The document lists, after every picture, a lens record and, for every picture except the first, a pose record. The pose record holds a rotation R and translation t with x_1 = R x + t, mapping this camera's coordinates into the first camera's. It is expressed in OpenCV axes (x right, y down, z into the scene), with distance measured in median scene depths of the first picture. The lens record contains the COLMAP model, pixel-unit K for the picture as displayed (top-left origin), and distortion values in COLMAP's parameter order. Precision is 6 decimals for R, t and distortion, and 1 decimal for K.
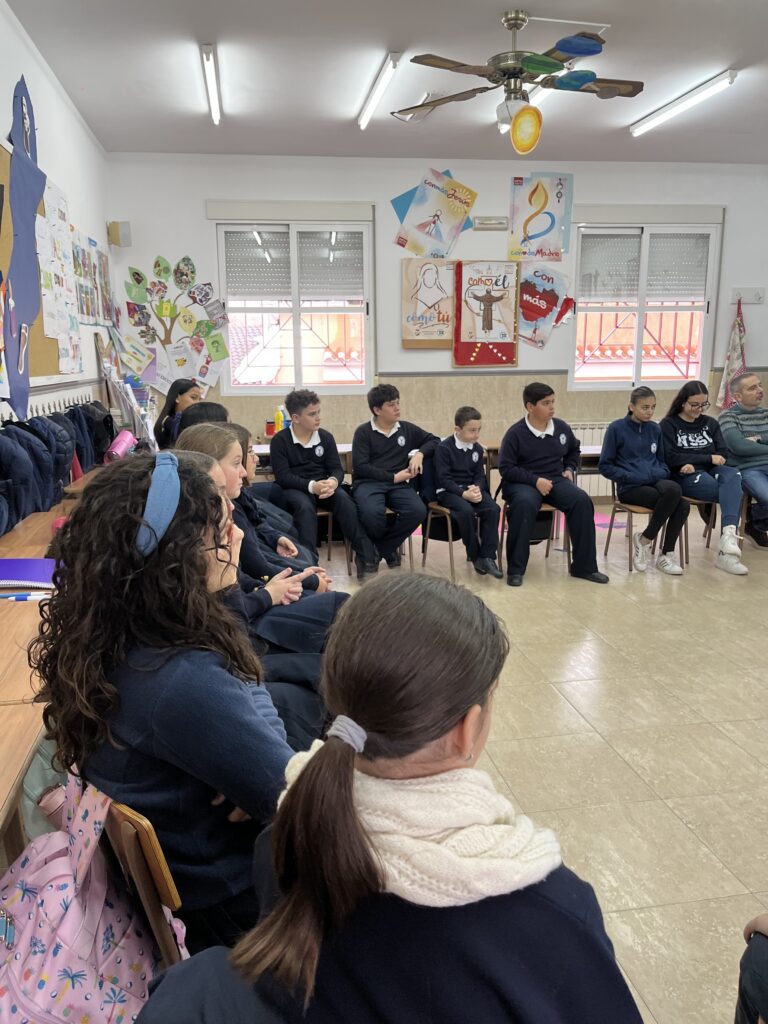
lens RADIAL K [[771.2, 0, 382.6], [0, 771.2, 513.4], [0, 0, 1]] dist [0.043986, -0.031203]
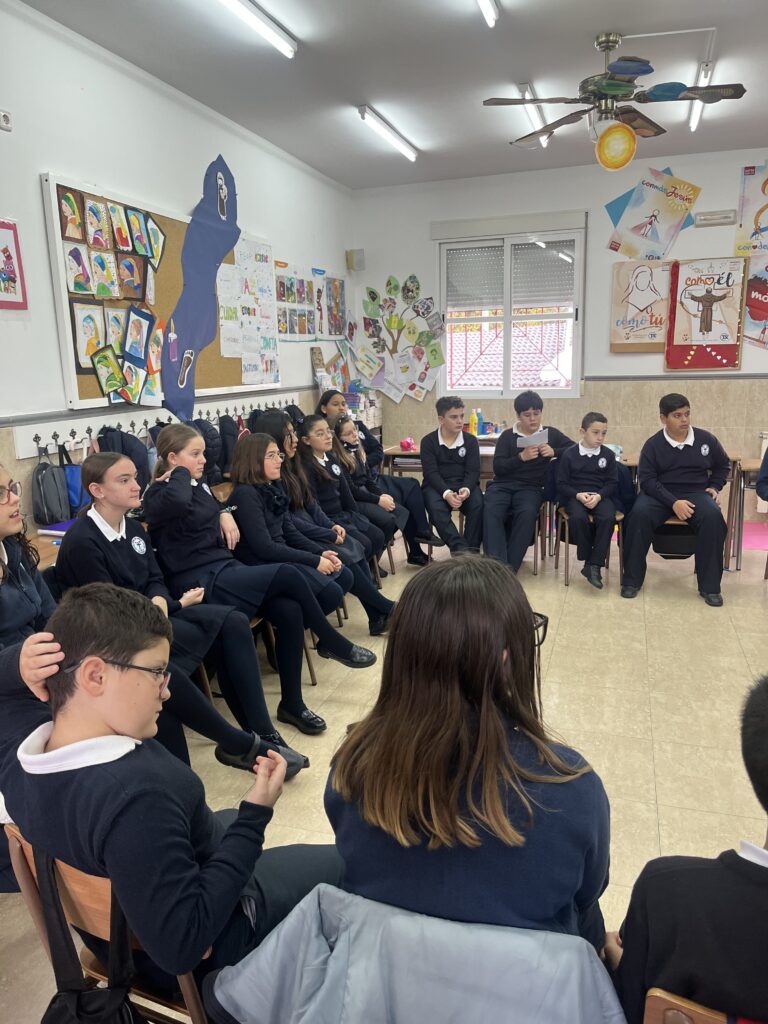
lens RADIAL K [[771.2, 0, 379.8], [0, 771.2, 514.6], [0, 0, 1]] dist [0.043986, -0.031203]
pose [[0.897158, 0.077286, -0.434895, 0.216314], [-0.073821, 0.996961, 0.024885, -0.008716], [0.435497, 0.009779, 0.900137, -0.027084]]
